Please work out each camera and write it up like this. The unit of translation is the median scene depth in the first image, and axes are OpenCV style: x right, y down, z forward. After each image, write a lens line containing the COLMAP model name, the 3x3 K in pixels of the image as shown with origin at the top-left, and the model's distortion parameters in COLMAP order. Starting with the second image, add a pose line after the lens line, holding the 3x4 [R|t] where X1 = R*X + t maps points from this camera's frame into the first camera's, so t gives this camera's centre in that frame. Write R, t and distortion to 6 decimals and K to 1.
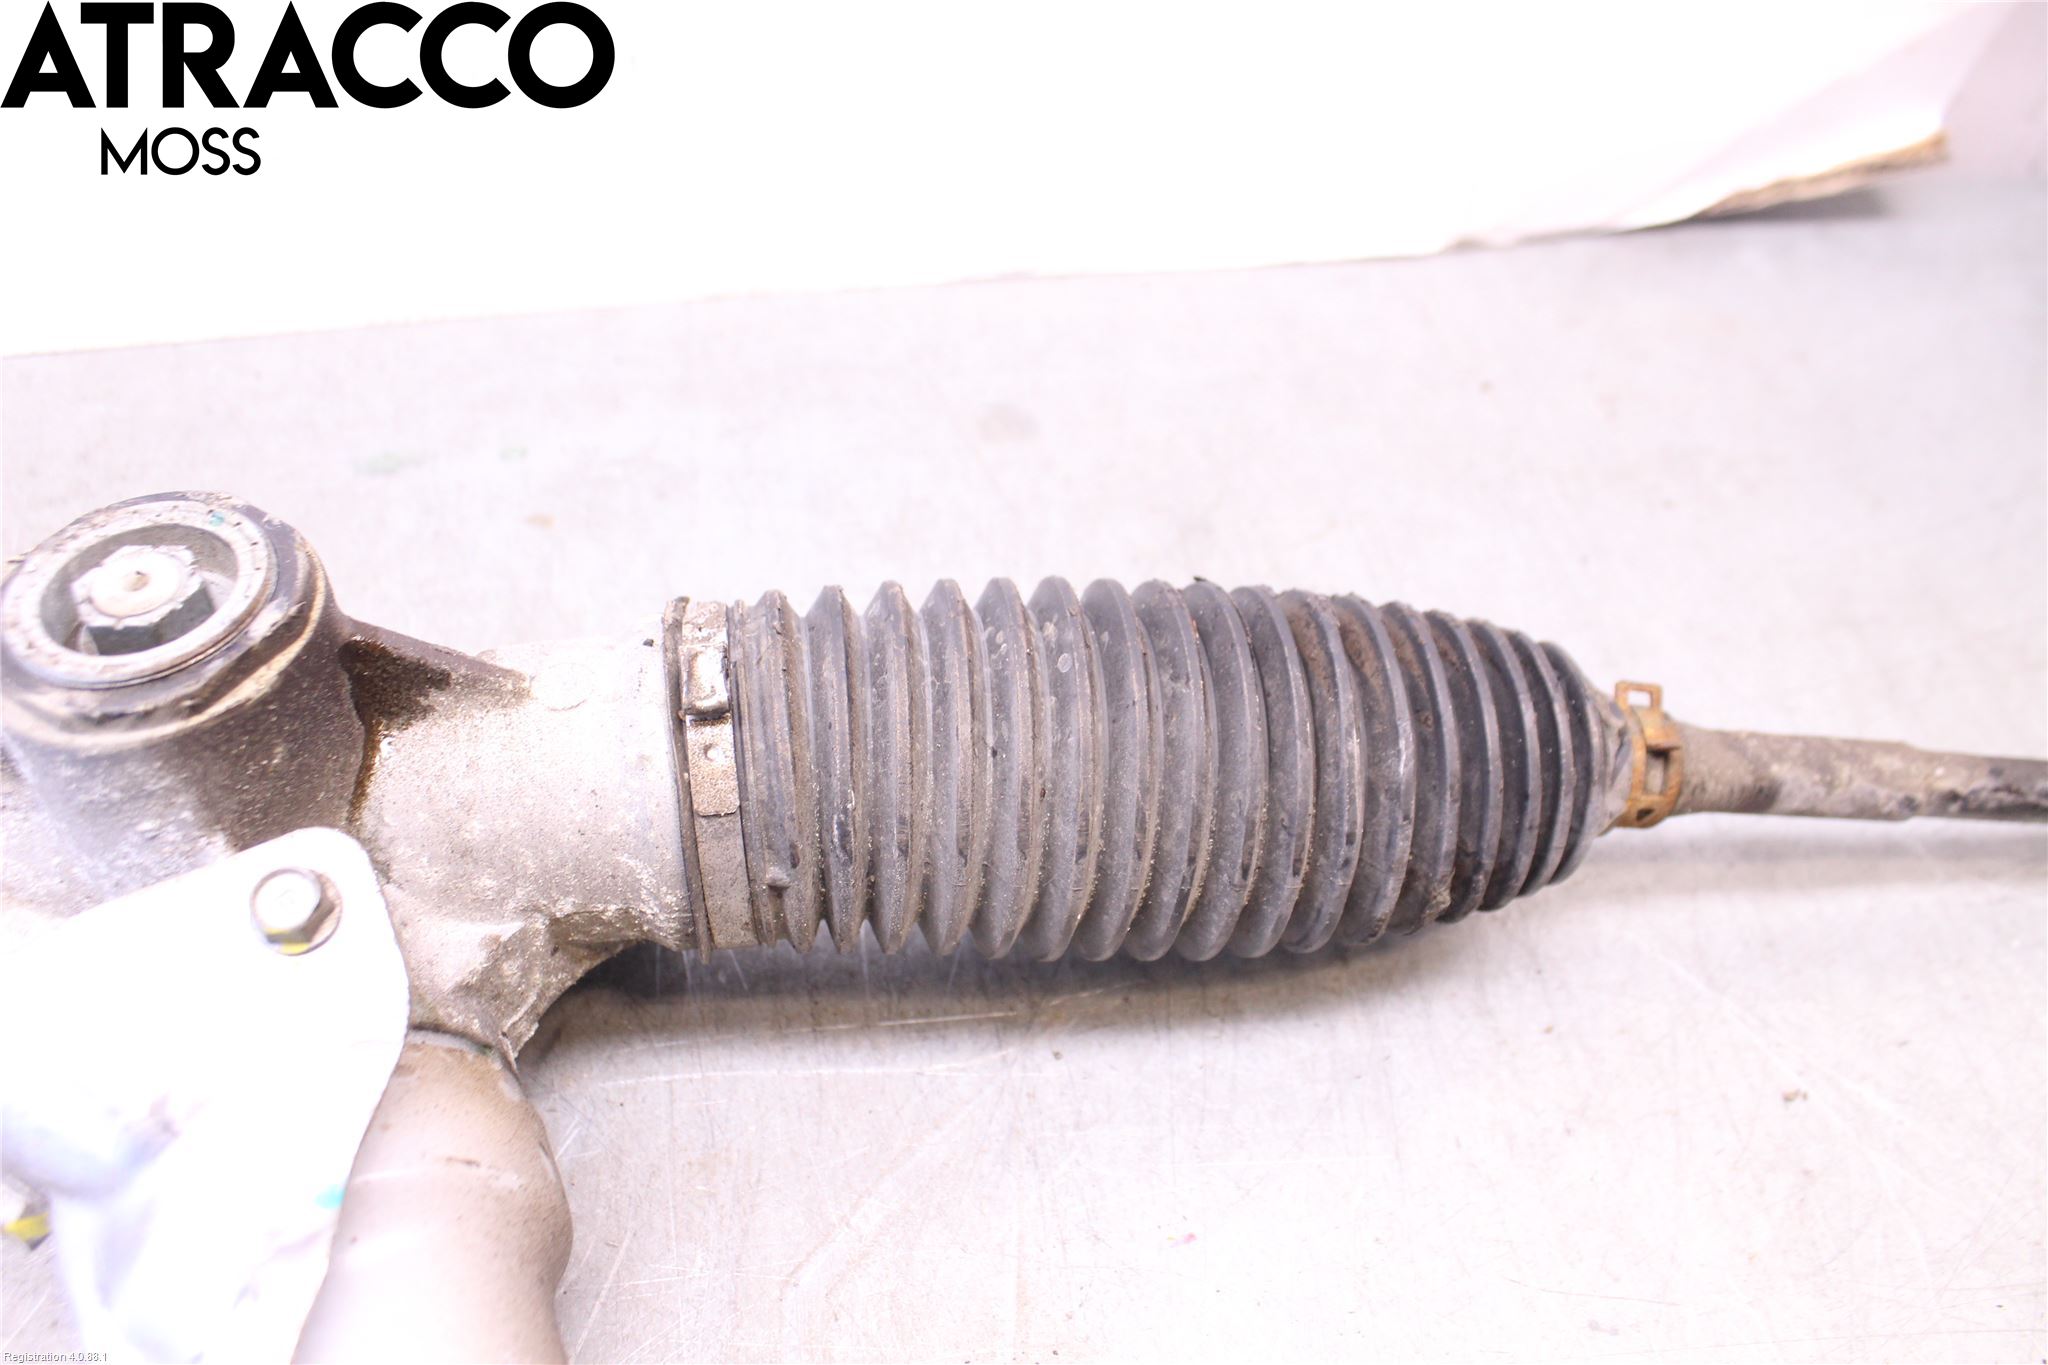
lens RADIAL K [[1734.8, 0, 1020.7], [0, 1734.8, 695.2], [0, 0, 1]] dist [-0.158957, 0.136275]
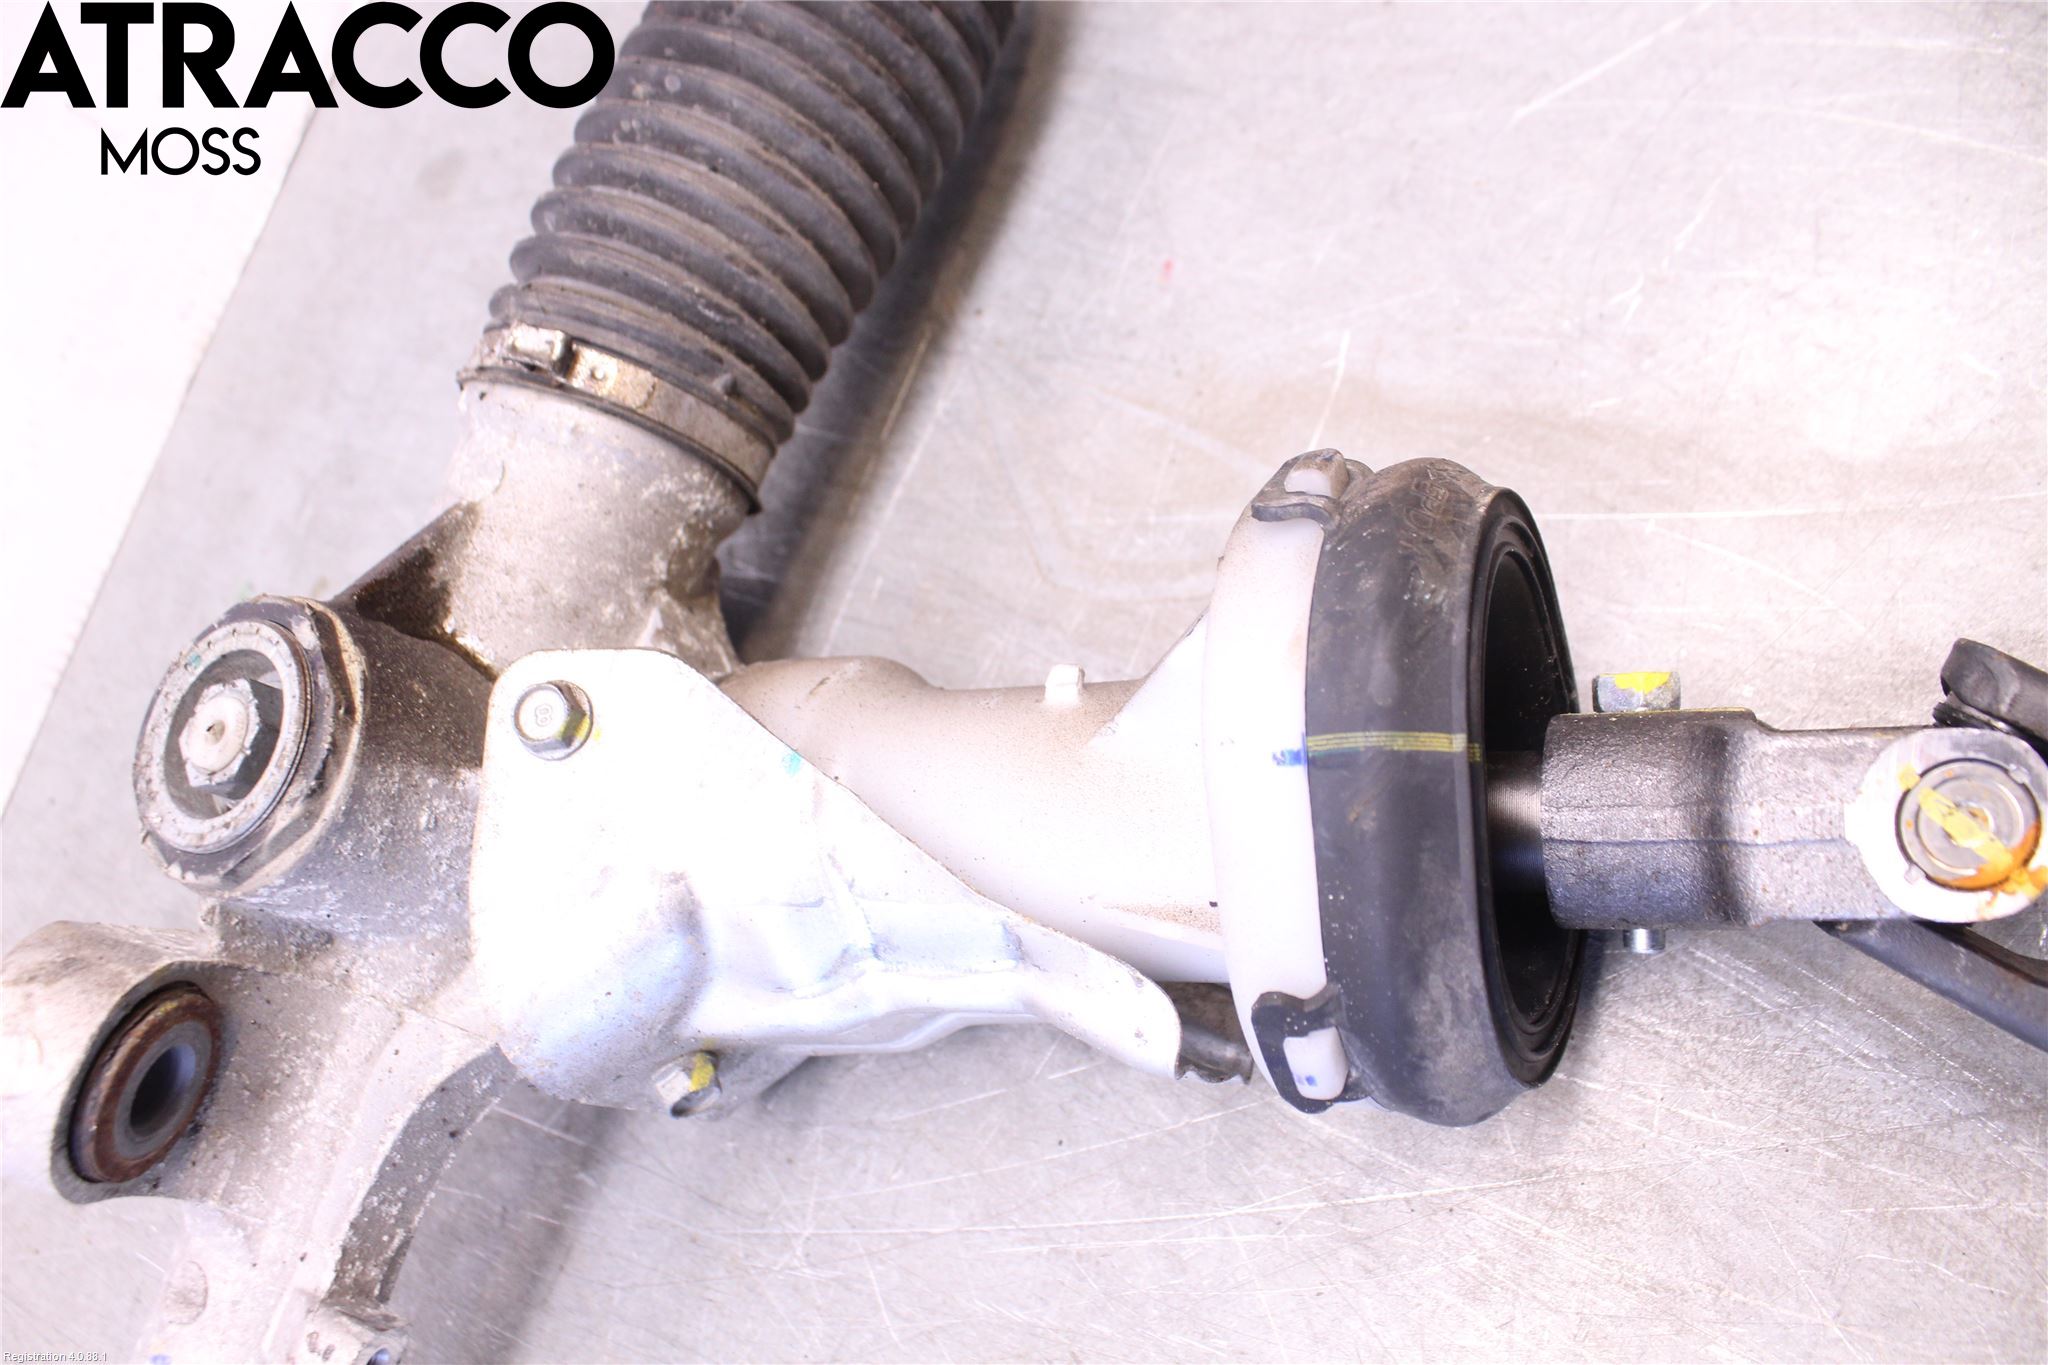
lens RADIAL K [[1734.8, 0, 1020.7], [0, 1734.8, 695.2], [0, 0, 1]] dist [-0.158957, 0.136275]
pose [[0.453205, -0.890633, 0.037117, -0.295605], [0.869754, 0.450935, 0.200465, 0.151030], [-0.195278, -0.058569, 0.978998, -0.169514]]
